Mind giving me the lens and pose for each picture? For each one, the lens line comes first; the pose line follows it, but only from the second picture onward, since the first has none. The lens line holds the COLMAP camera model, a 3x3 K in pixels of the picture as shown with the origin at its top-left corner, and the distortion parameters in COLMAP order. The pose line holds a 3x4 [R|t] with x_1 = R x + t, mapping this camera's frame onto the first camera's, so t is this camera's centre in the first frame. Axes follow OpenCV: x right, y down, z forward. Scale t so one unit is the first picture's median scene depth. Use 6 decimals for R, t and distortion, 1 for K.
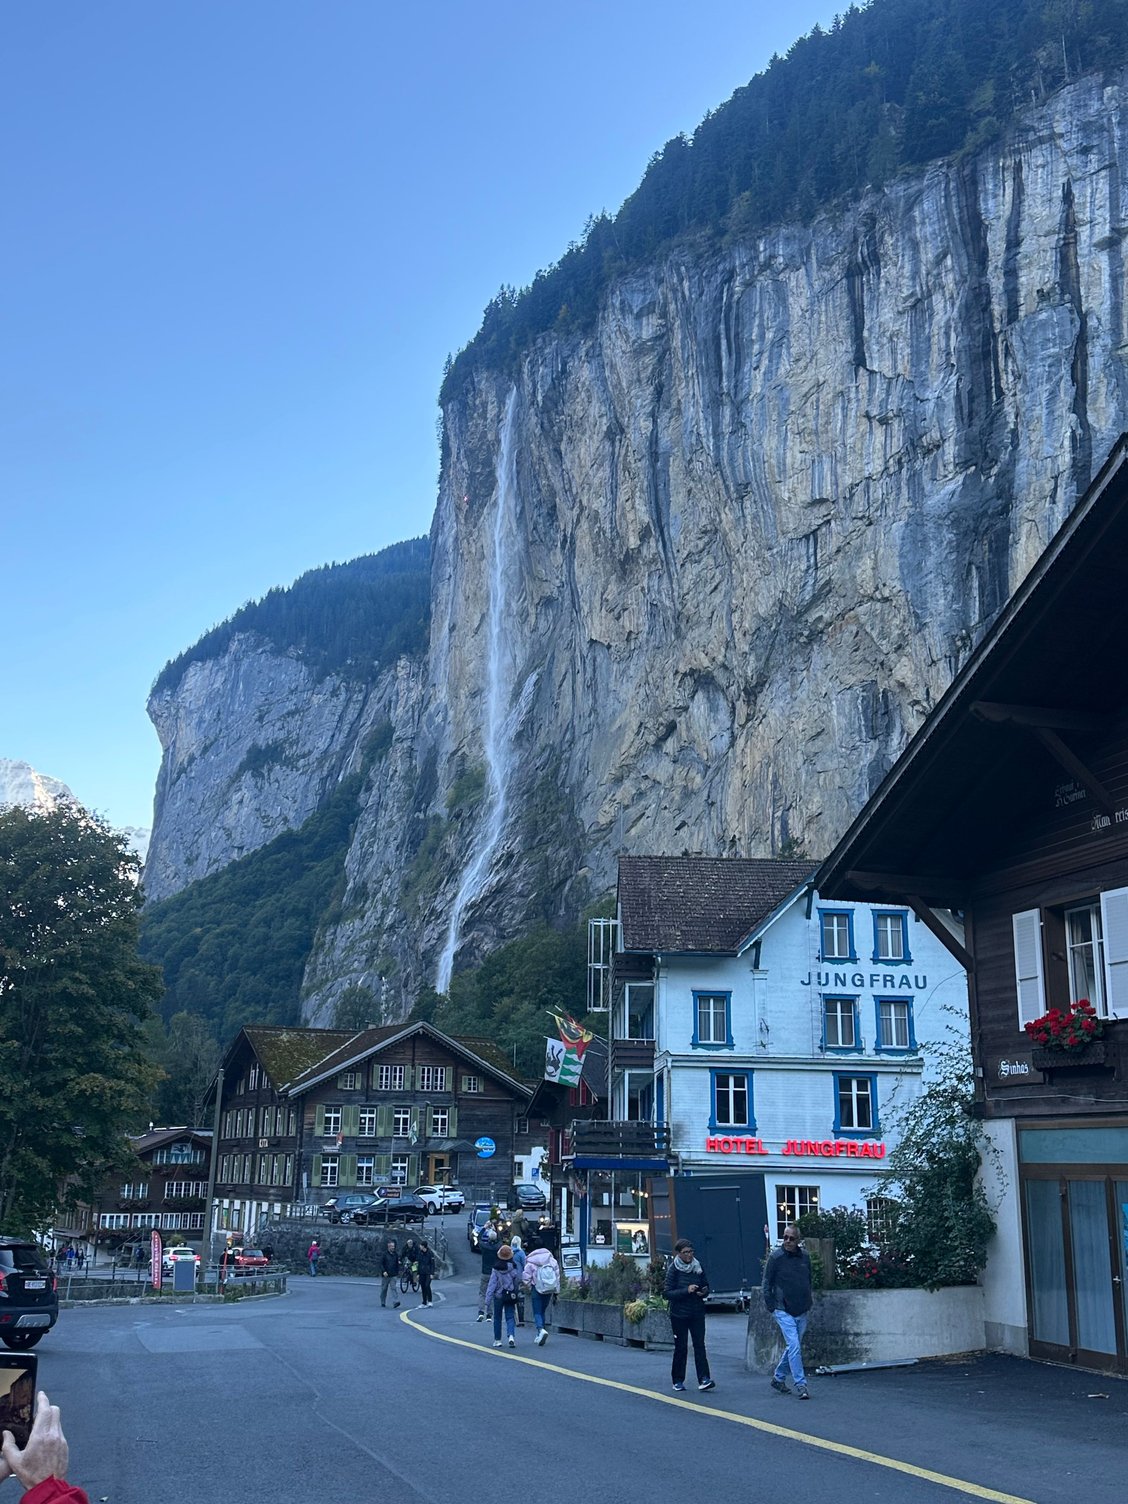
lens RADIAL K [[1440.1, 0, 564.1], [0, 1440.1, 825.6], [0, 0, 1]] dist [0.100711, 0.000057]
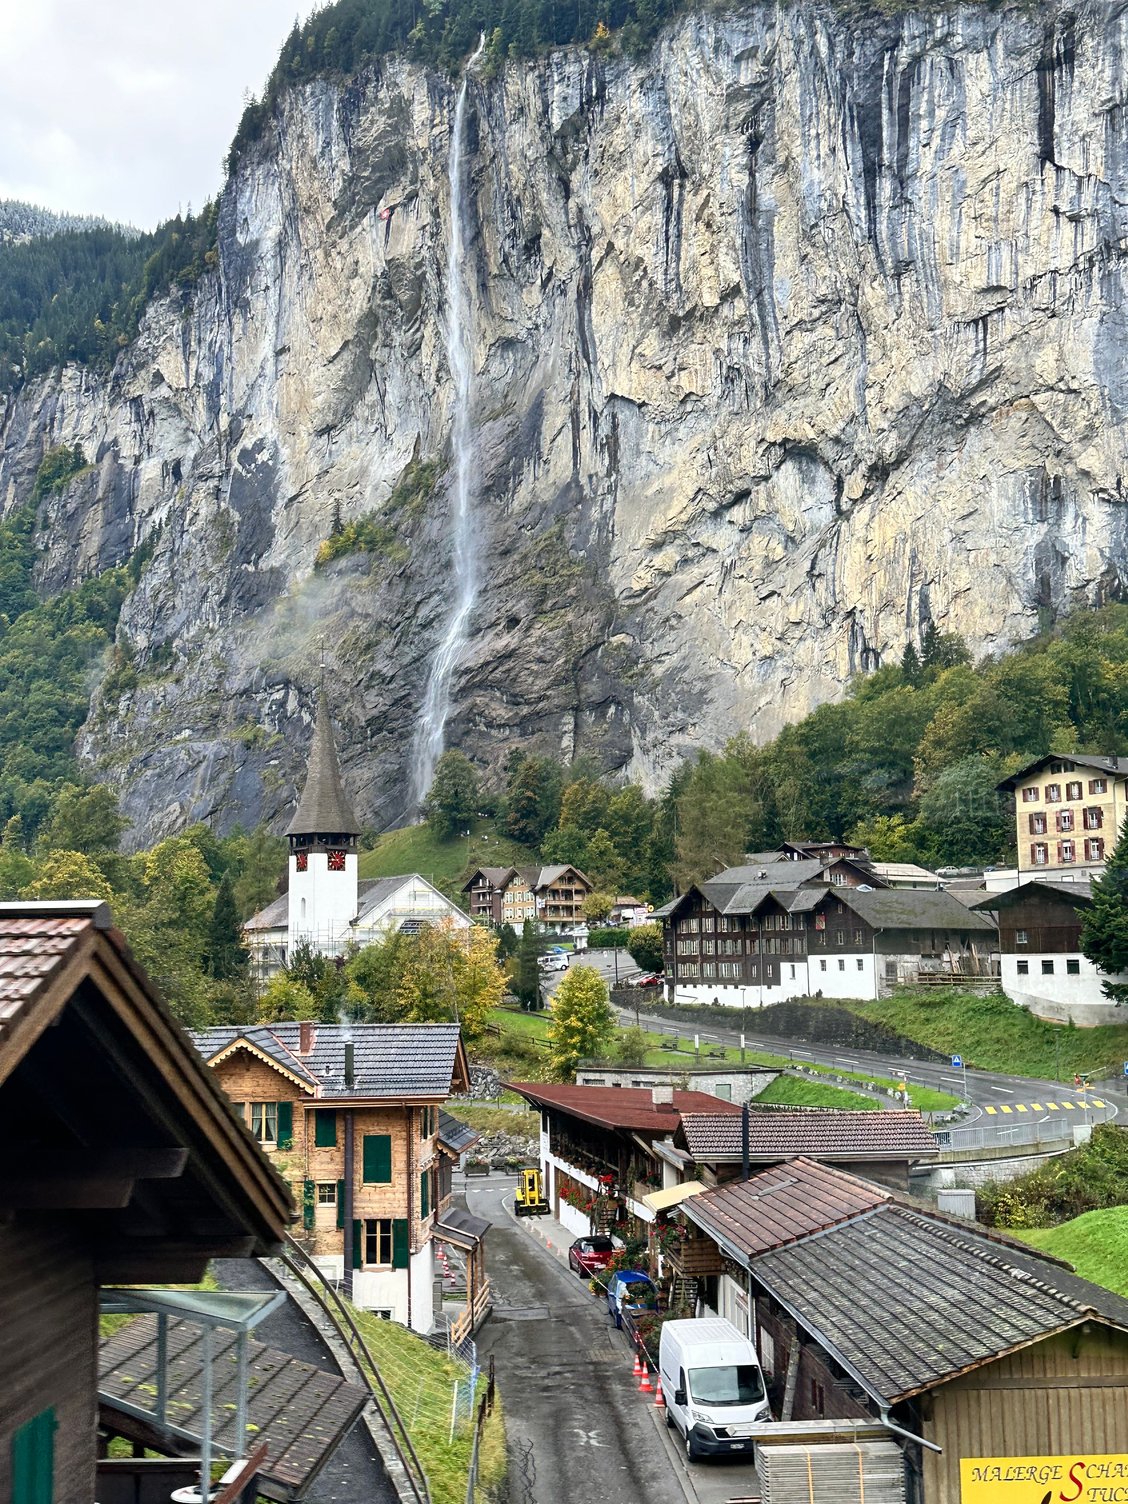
lens RADIAL K [[1663.1, 0, 562.5], [0, 1663.1, 804.9], [0, 0, 1]] dist [0.163504, -0.239979]
pose [[0.961505, -0.006109, 0.274721, -0.440598], [-0.030233, 0.991332, 0.127858, 0.000040], [-0.273120, -0.131241, 0.952985, -0.127506]]
